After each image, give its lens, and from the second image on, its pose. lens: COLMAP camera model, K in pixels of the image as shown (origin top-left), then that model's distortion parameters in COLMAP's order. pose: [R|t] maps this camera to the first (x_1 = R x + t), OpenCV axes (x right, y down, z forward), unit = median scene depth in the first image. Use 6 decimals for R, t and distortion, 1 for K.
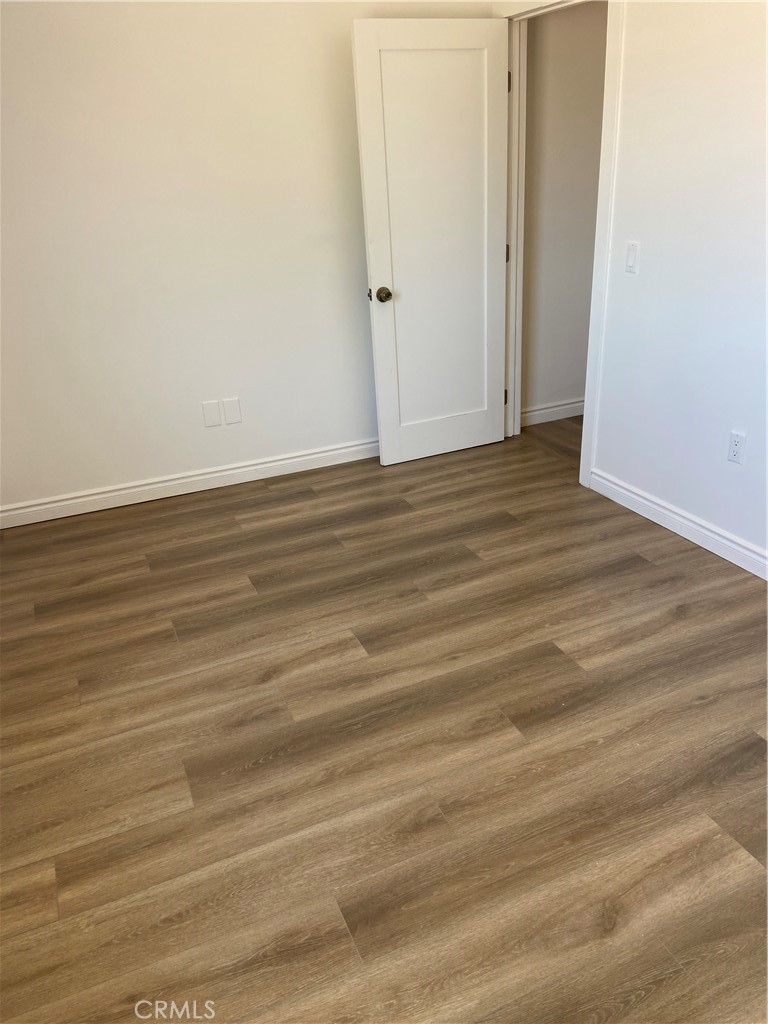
lens RADIAL K [[773.9, 0, 389.9], [0, 773.9, 515.1], [0, 0, 1]] dist [0.106330, -0.095987]
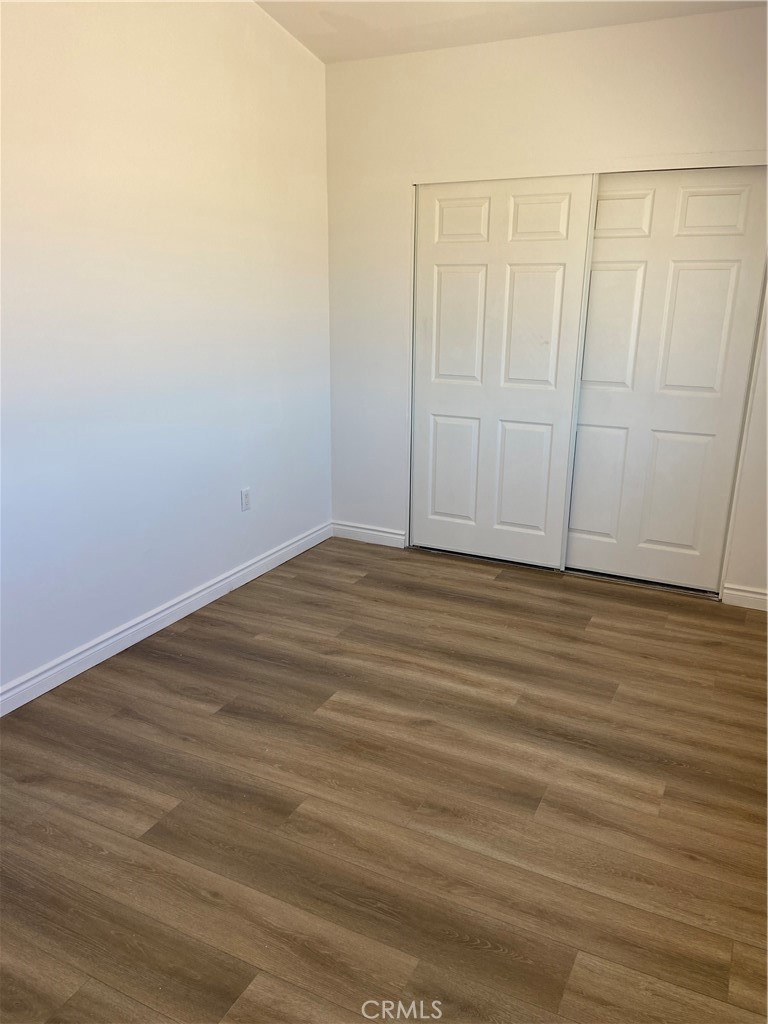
lens RADIAL K [[773.9, 0, 385.1], [0, 773.9, 511.2], [0, 0, 1]] dist [0.106330, -0.095987]
pose [[-0.632034, -0.179297, 0.753914, -0.682217], [0.344767, 0.806224, 0.480769, -0.555978], [-0.694024, 0.563786, -0.447745, 1.214190]]
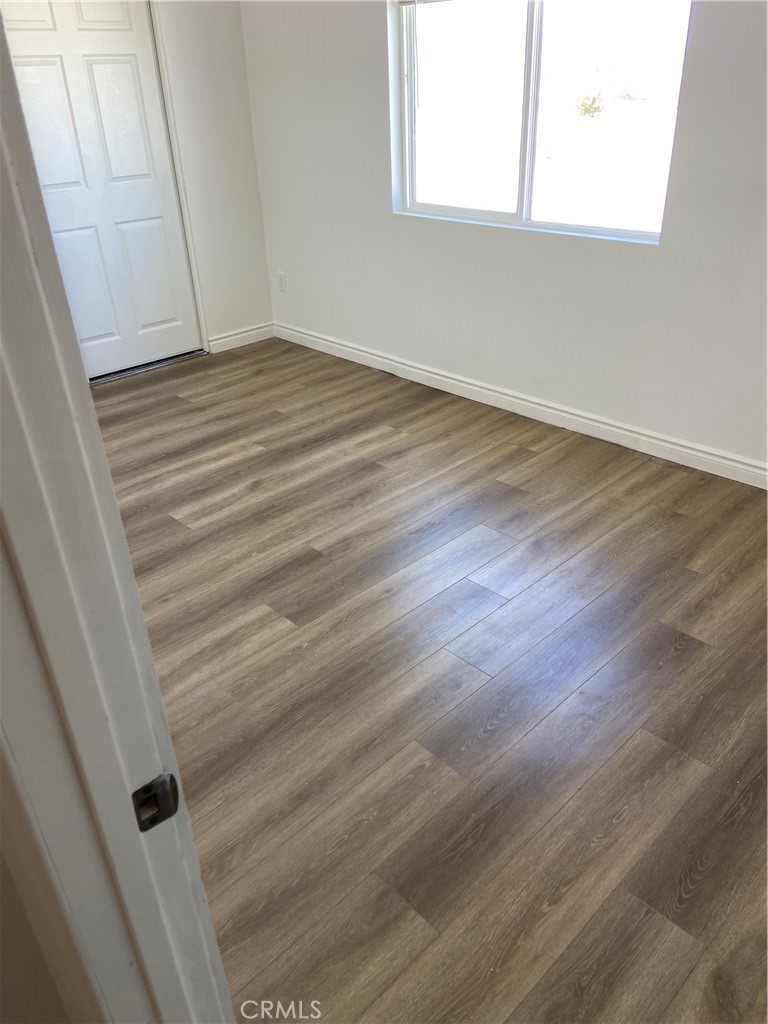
lens RADIAL K [[773.9, 0, 388.9], [0, 773.9, 513.8], [0, 0, 1]] dist [0.106330, -0.095987]
pose [[-0.933167, 0.242104, -0.265678, 0.392500], [-0.073004, 0.596073, 0.799605, -0.834599], [0.351951, 0.765561, -0.538561, 1.755476]]
